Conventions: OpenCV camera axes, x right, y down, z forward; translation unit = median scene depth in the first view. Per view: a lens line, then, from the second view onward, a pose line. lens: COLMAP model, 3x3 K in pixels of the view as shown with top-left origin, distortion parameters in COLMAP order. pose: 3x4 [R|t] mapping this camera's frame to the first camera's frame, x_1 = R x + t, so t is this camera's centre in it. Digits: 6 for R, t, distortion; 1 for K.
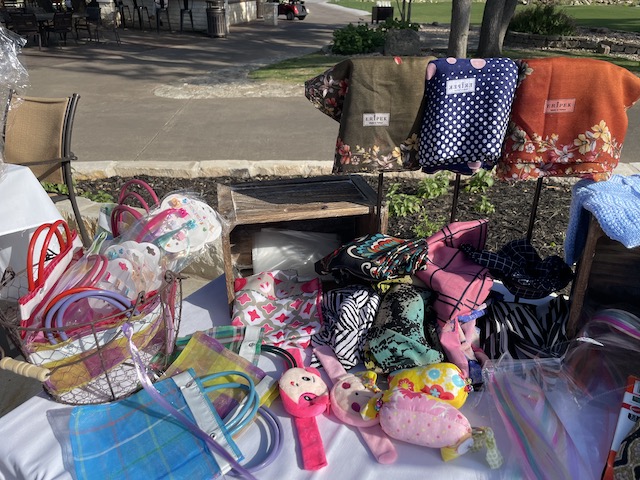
lens RADIAL K [[497.5, 0, 317.7], [0, 497.5, 237.8], [0, 0, 1]] dist [0.107657, -0.153511]
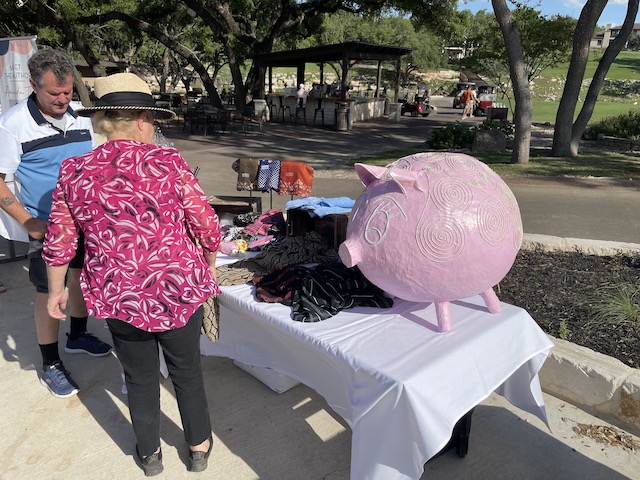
lens RADIAL K [[497.5, 0, 317.7], [0, 497.5, 237.8], [0, 0, 1]] dist [0.107657, -0.153511]
pose [[0.960758, 0.090368, -0.262254, 0.088116], [-0.131301, 0.980976, -0.142988, 0.035033], [0.244344, 0.171811, 0.954346, -0.119208]]
